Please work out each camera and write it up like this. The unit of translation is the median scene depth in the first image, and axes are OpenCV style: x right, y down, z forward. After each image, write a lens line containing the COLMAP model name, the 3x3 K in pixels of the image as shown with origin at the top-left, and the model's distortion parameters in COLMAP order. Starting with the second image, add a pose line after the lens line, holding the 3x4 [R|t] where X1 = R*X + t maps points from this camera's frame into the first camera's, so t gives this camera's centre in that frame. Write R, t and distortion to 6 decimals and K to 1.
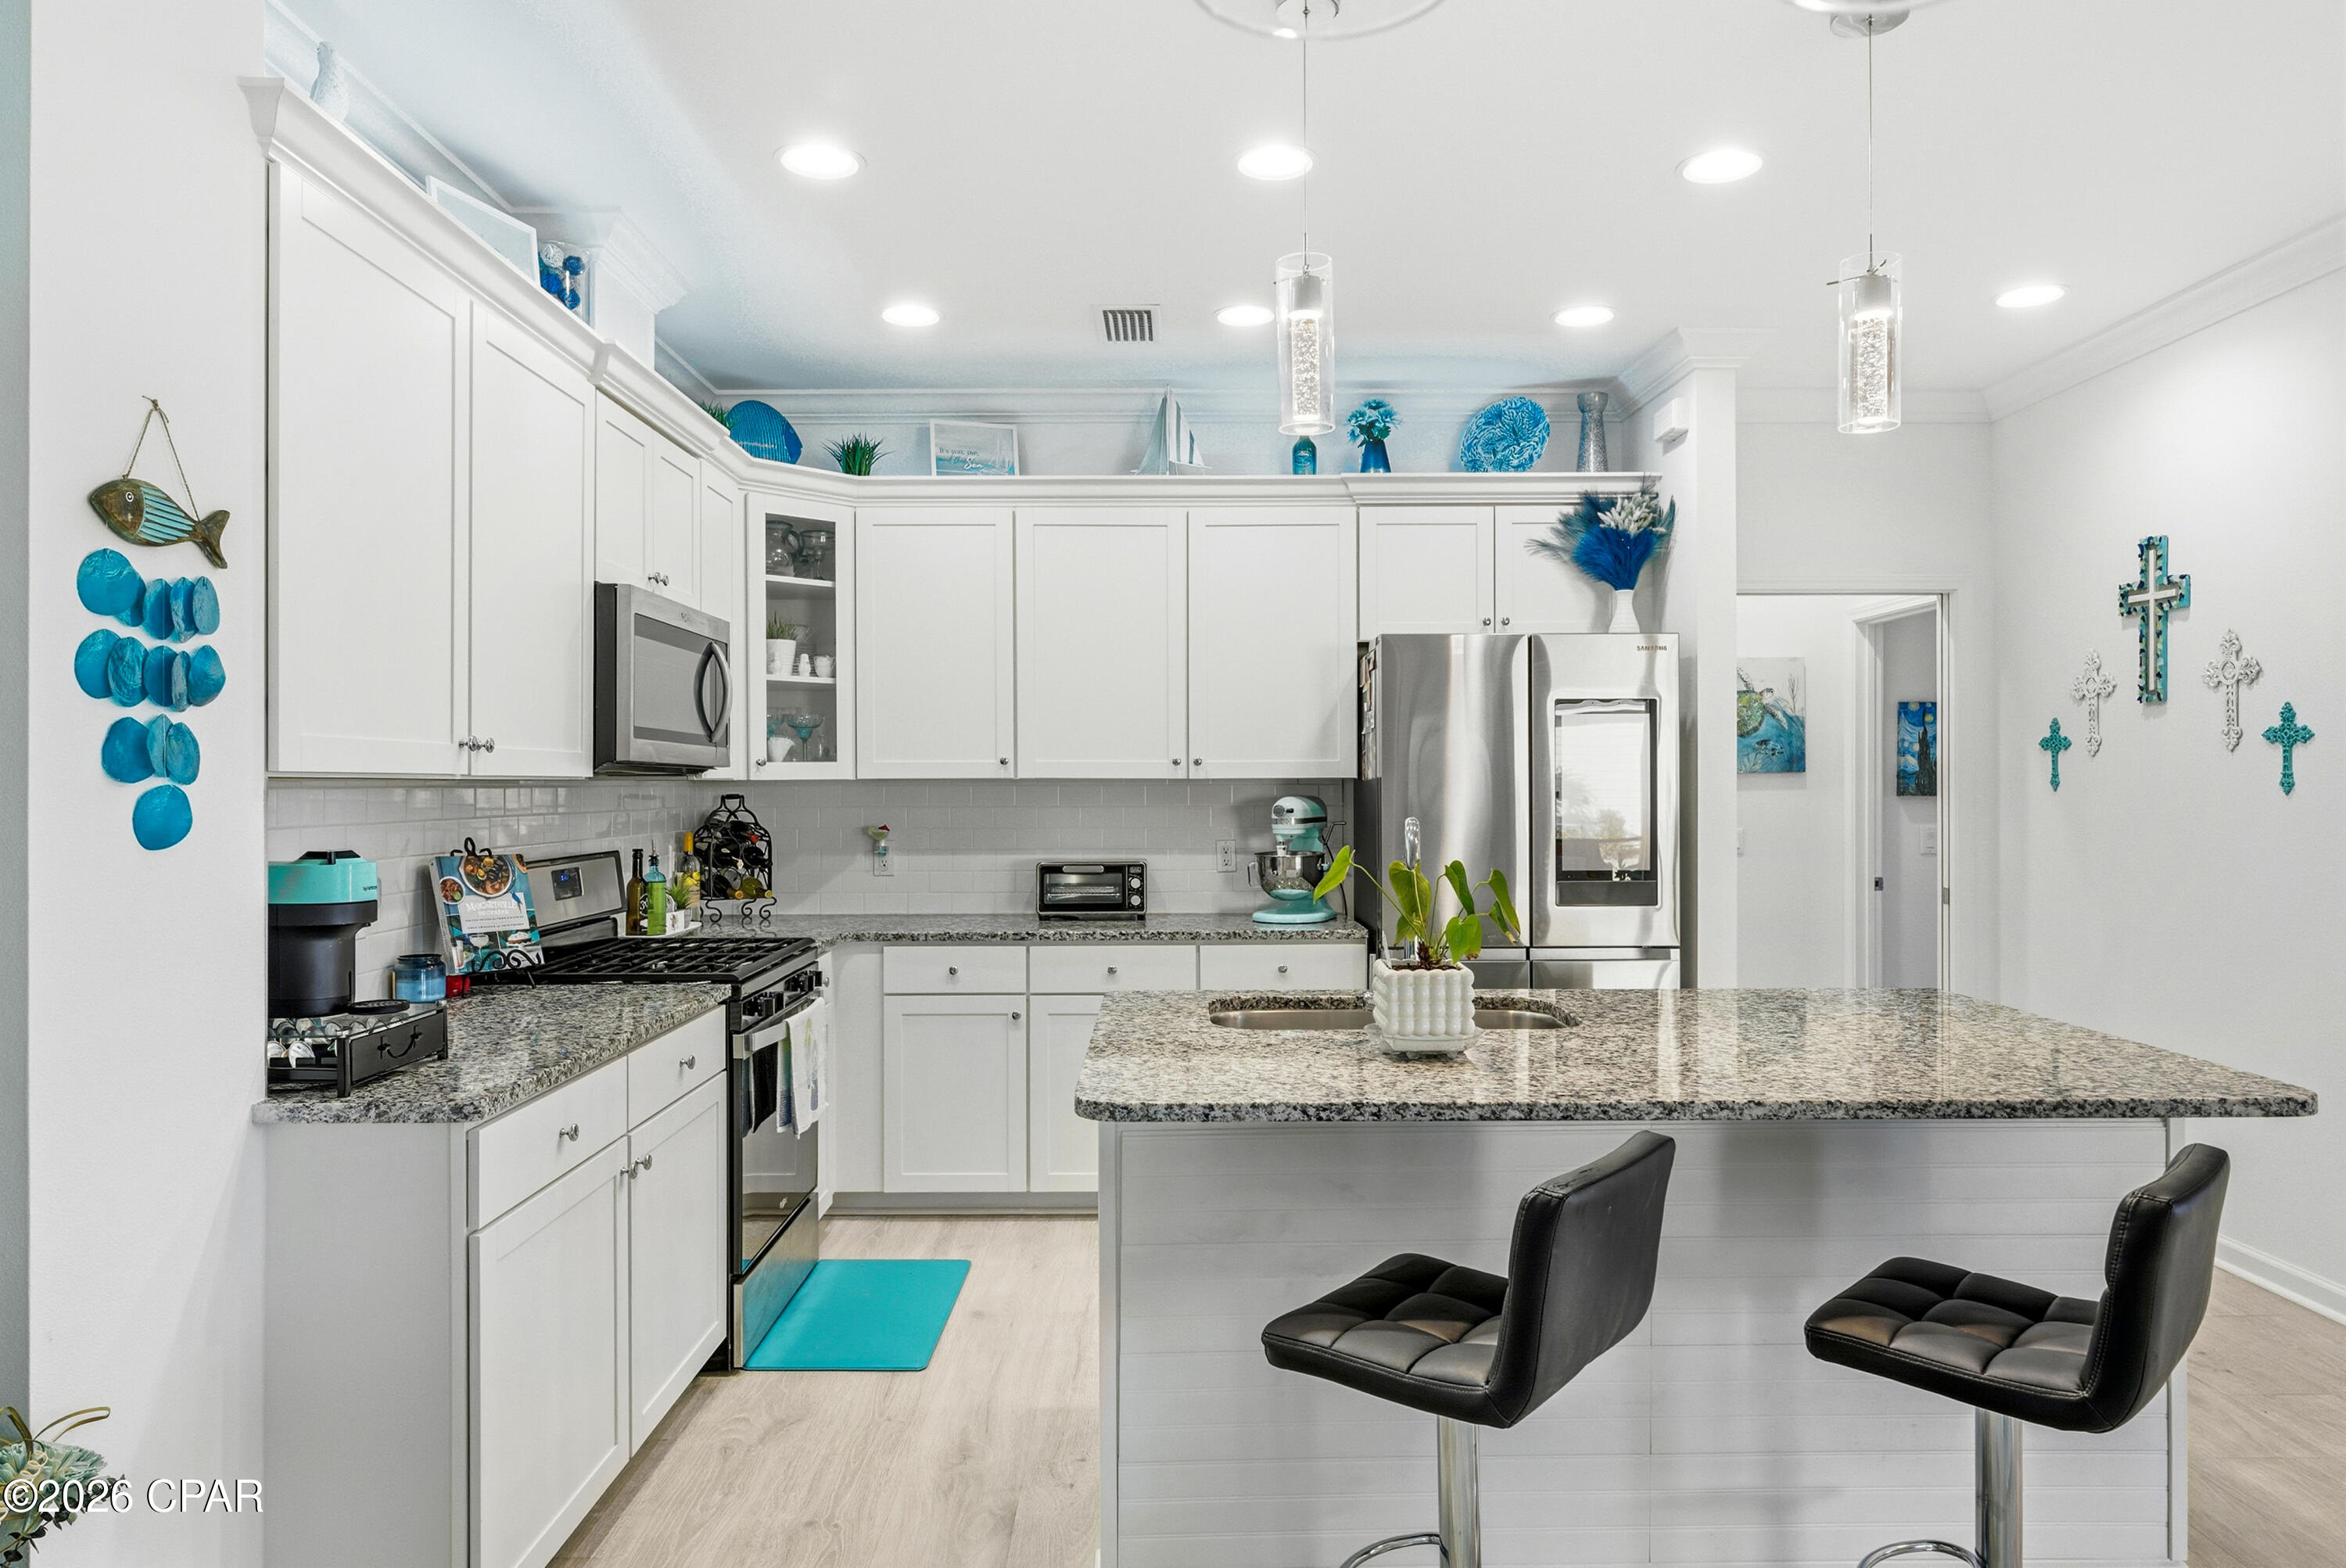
lens RADIAL K [[1456.1, 0, 1179.7], [0, 1456.1, 779.2], [0, 0, 1]] dist [-0.001482, 0.000147]
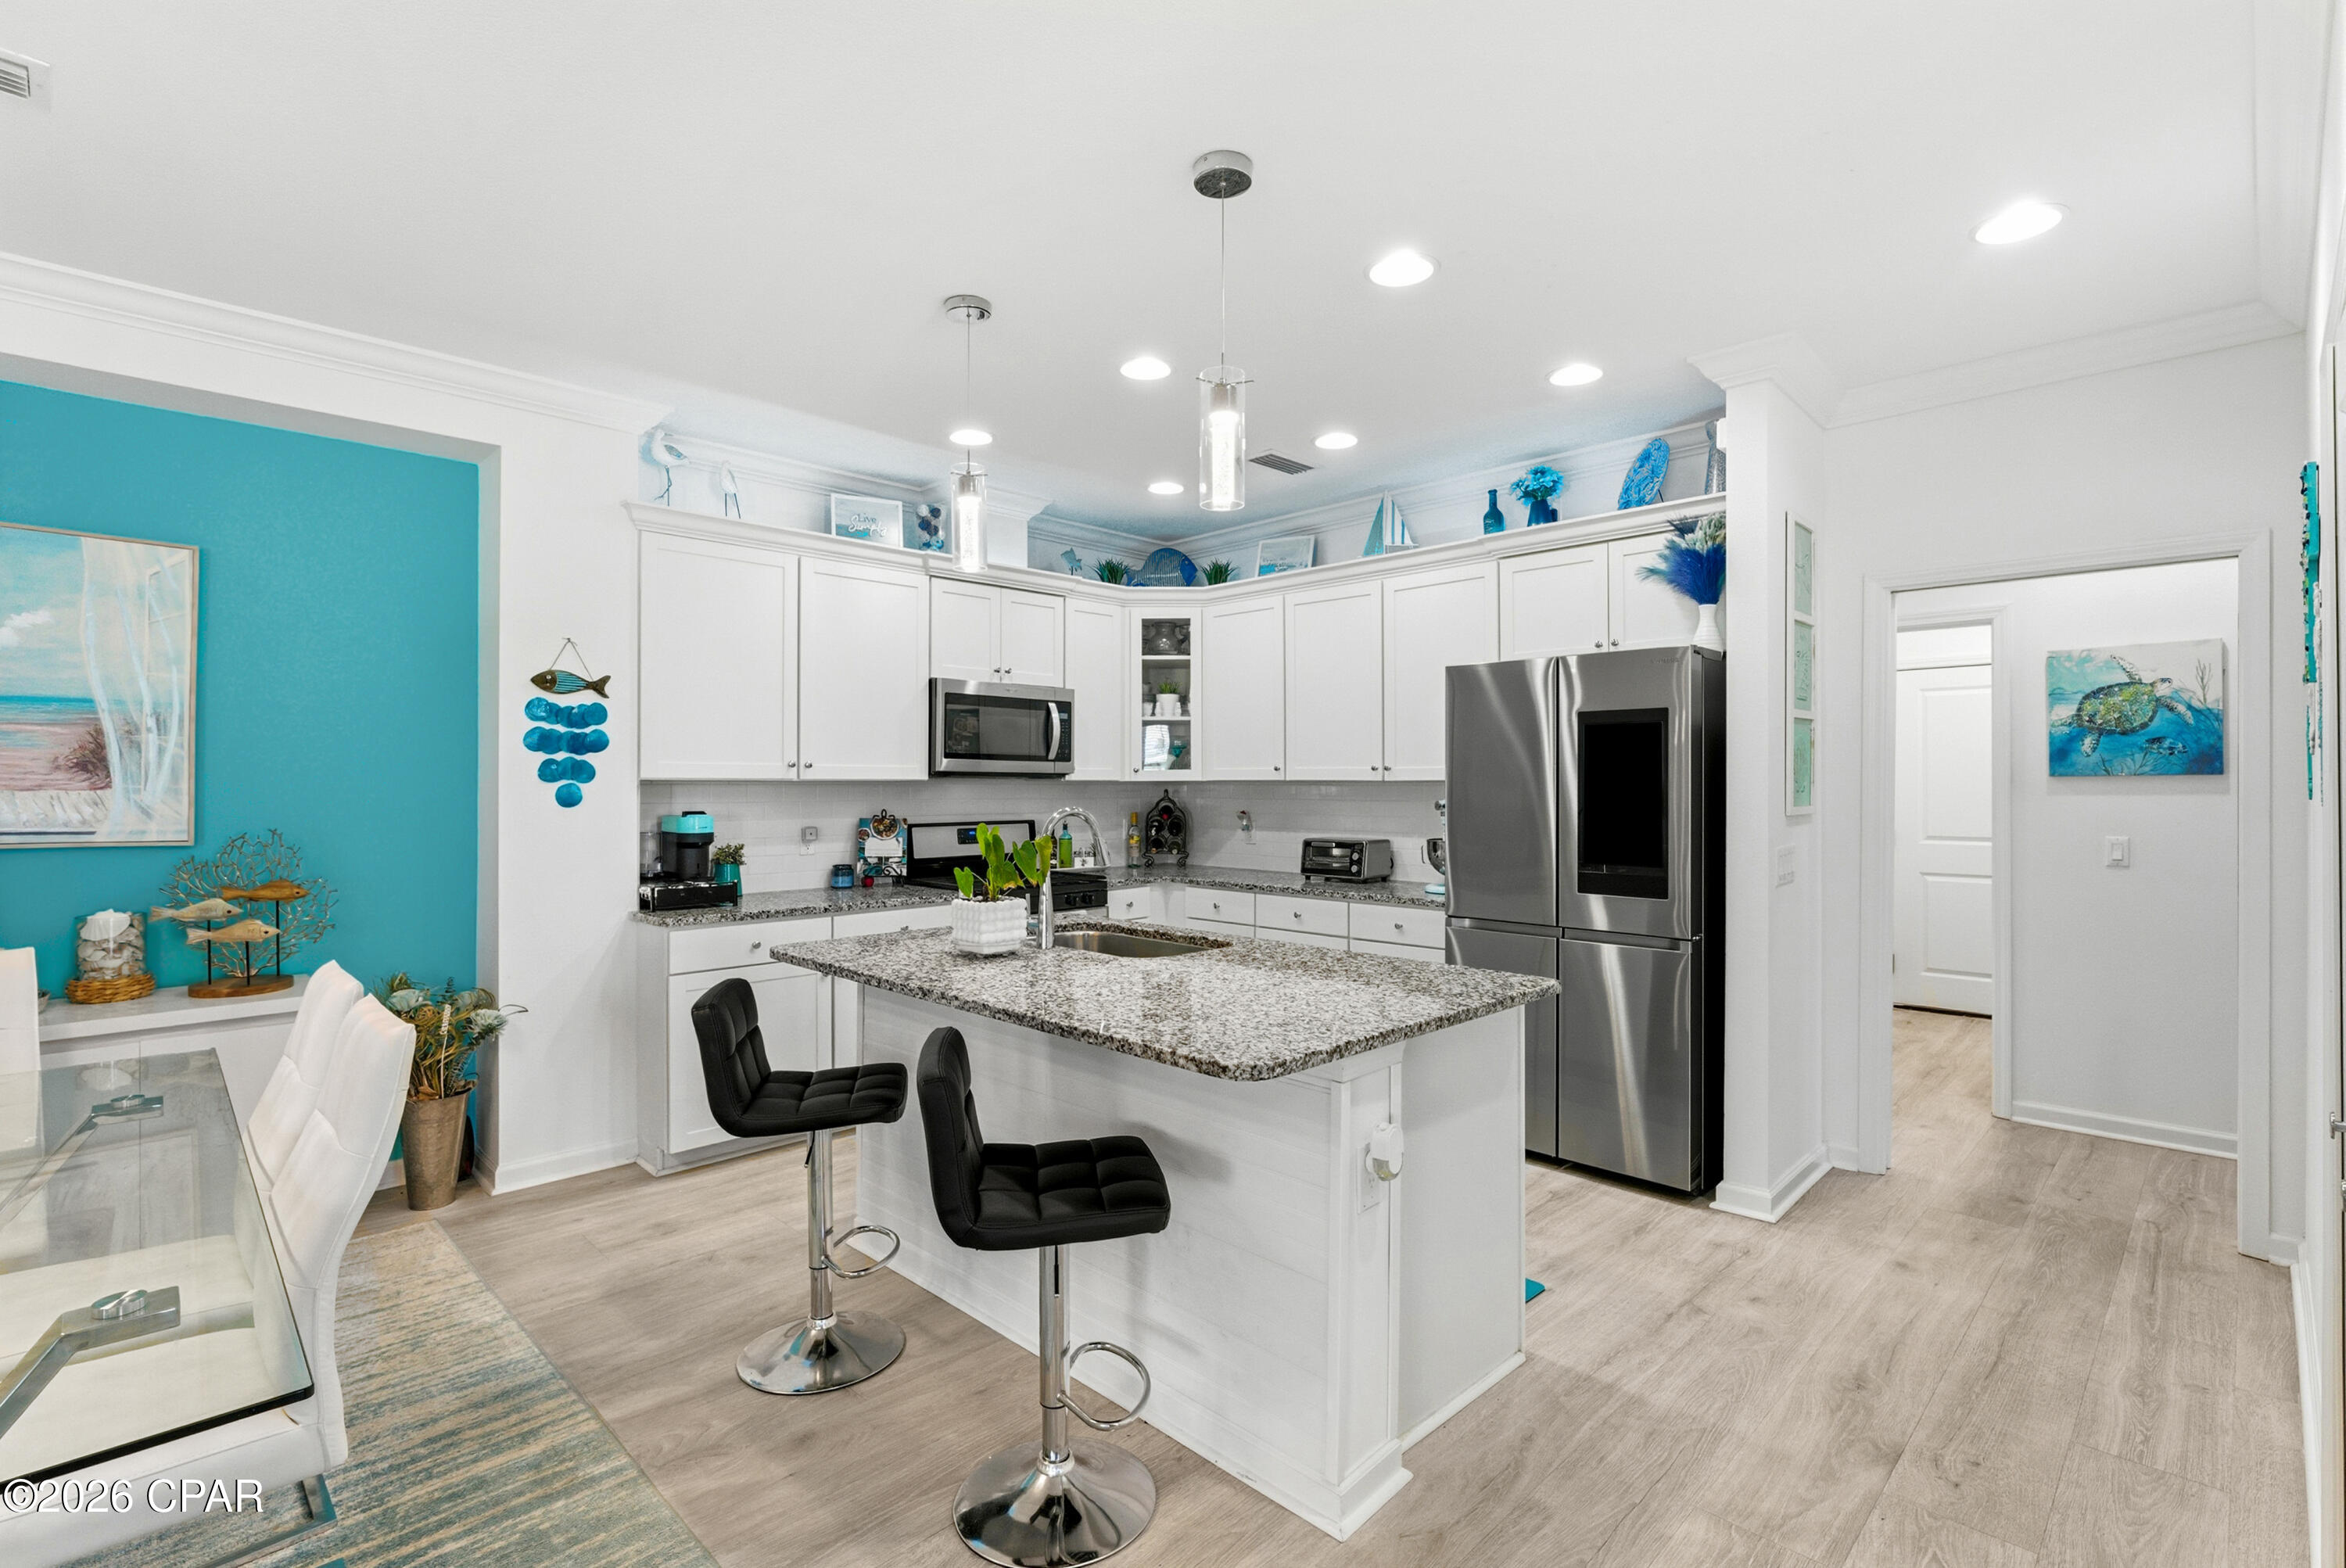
lens RADIAL K [[1083.2, 0, 1181.8], [0, 1083.2, 781.6], [0, 0, 1]] dist [0.000275, 0.000218]
pose [[0.700014, 0.002997, -0.714123, 0.624369], [-0.000800, 0.999994, 0.003413, -0.002934], [0.714128, -0.001818, 0.700012, 0.174446]]
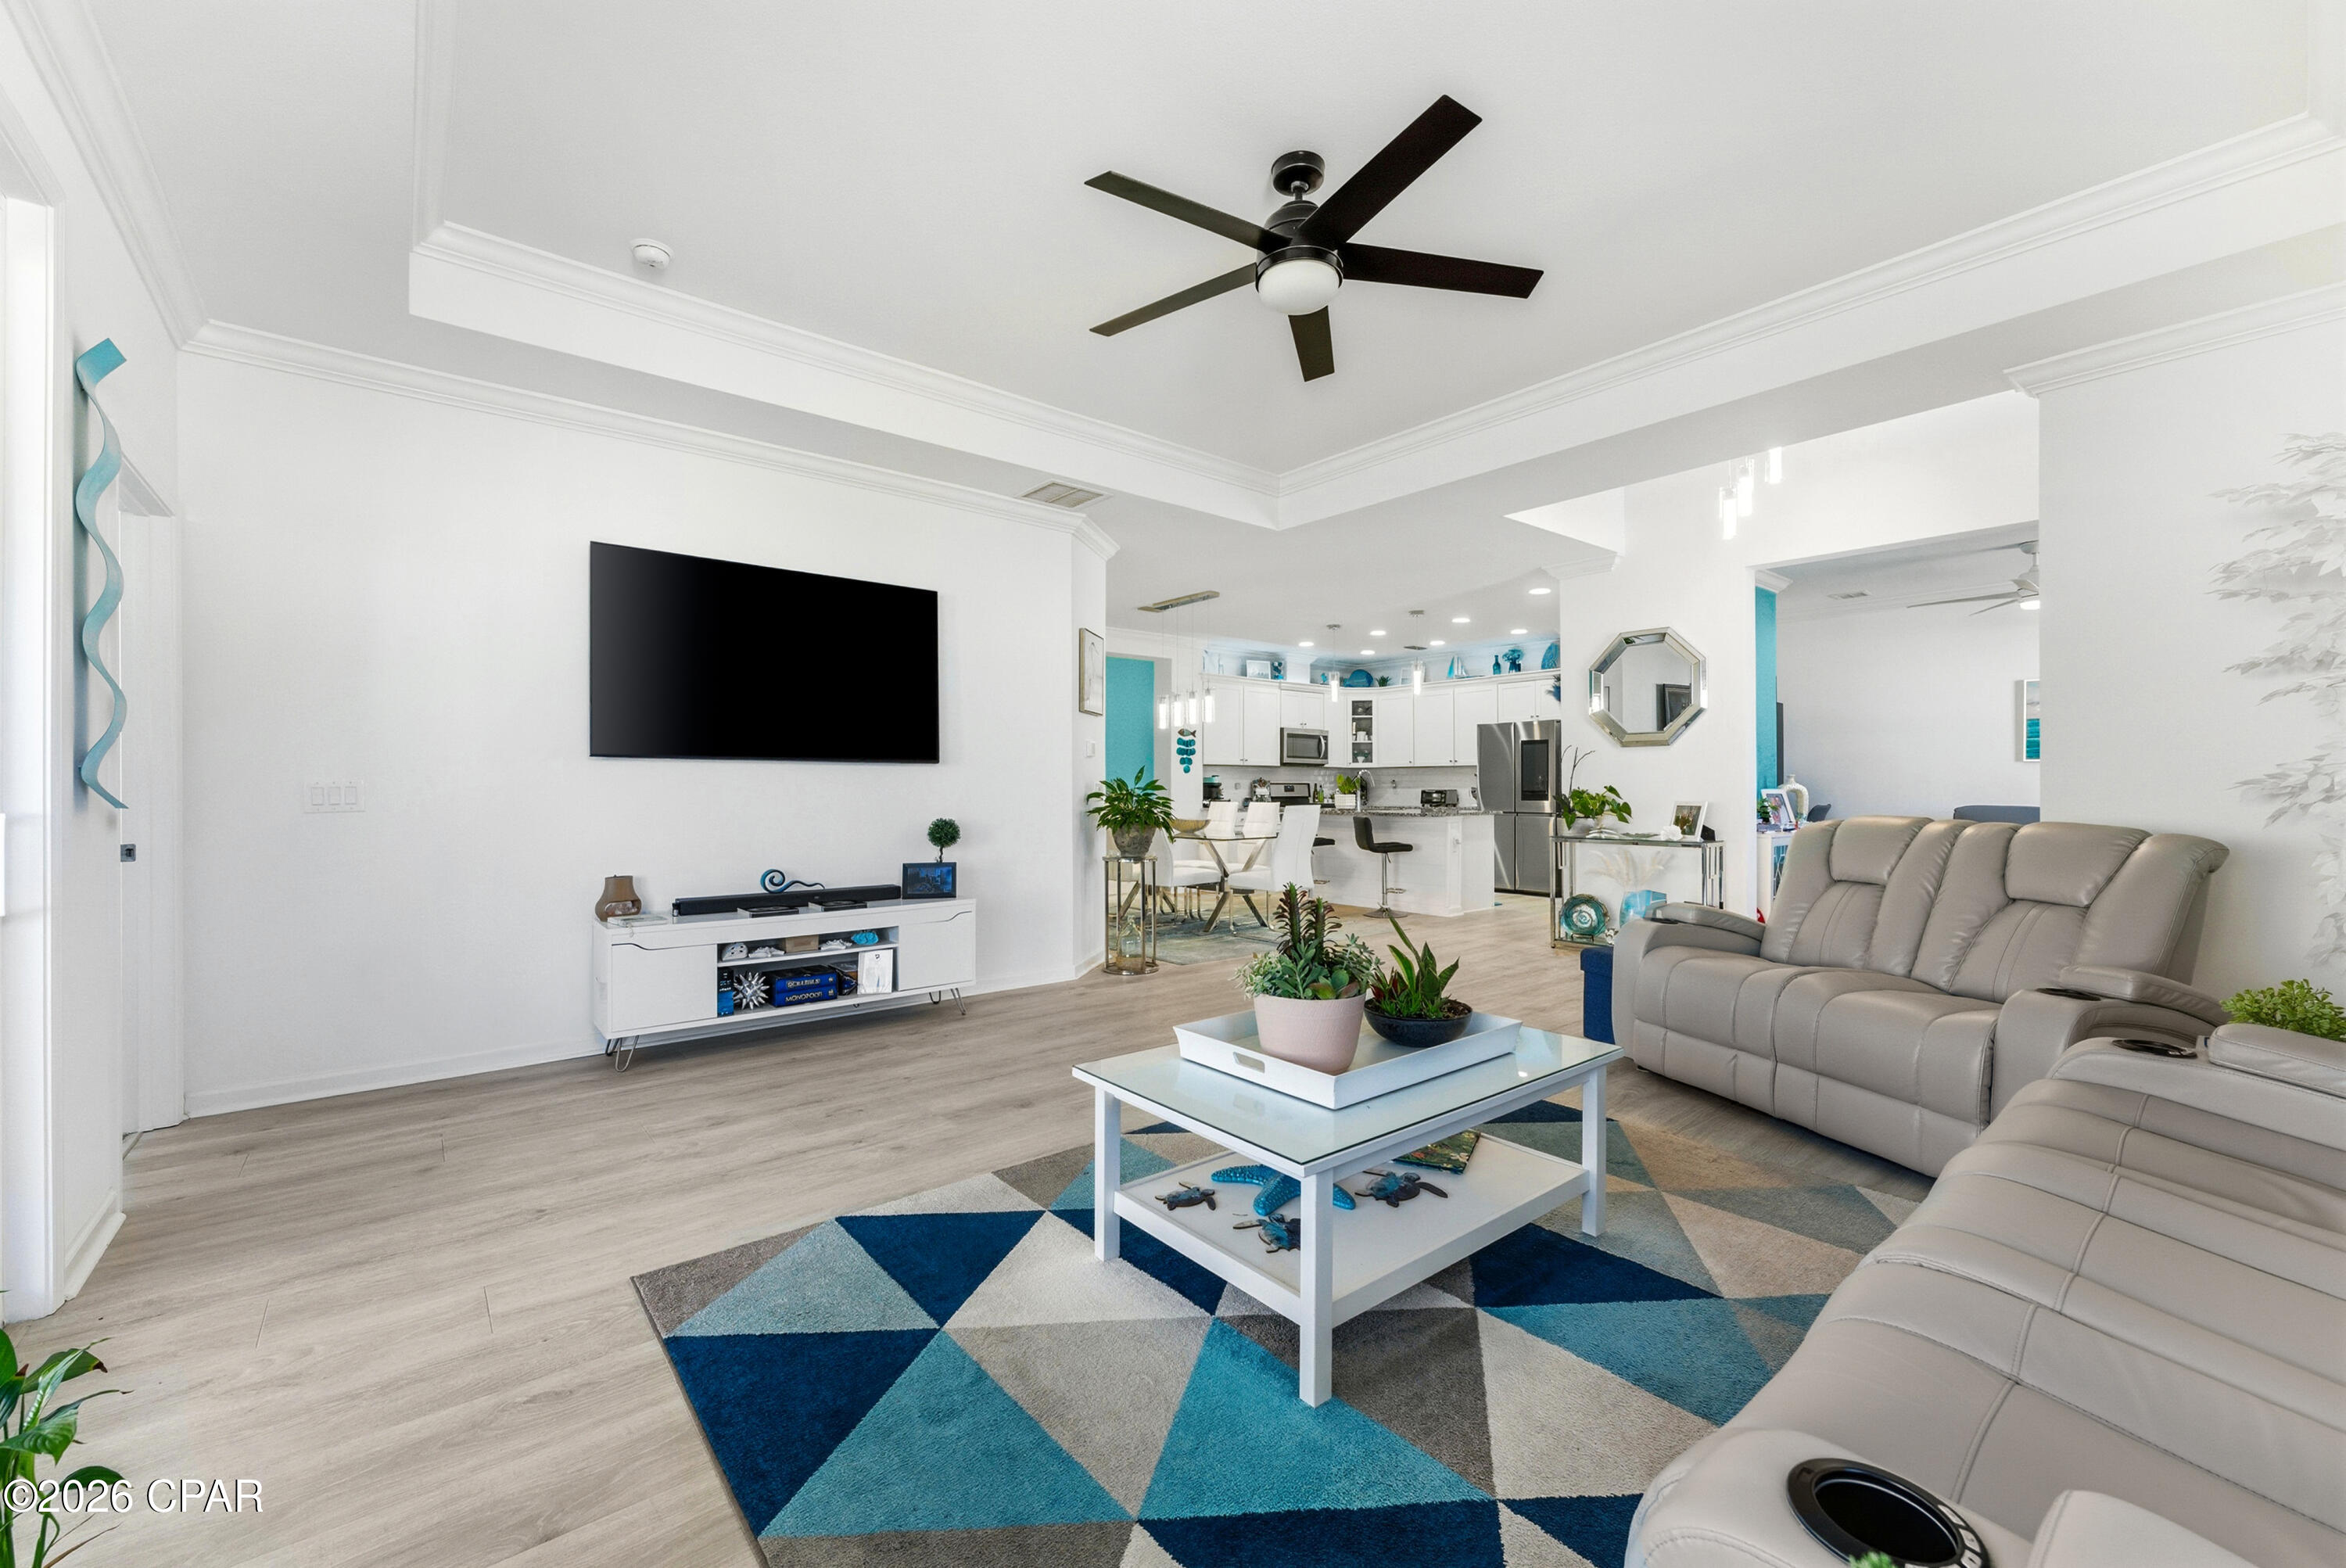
lens RADIAL K [[935.7, 0, 1178.0], [0, 935.7, 786.2], [0, 0, 1]] dist [-0.001481, -0.000142]
pose [[0.629182, 0.001454, -0.777256, 1.416948], [-0.000049, 0.999998, 0.001831, 0.047469], [0.777258, -0.001114, 0.629181, -0.992350]]
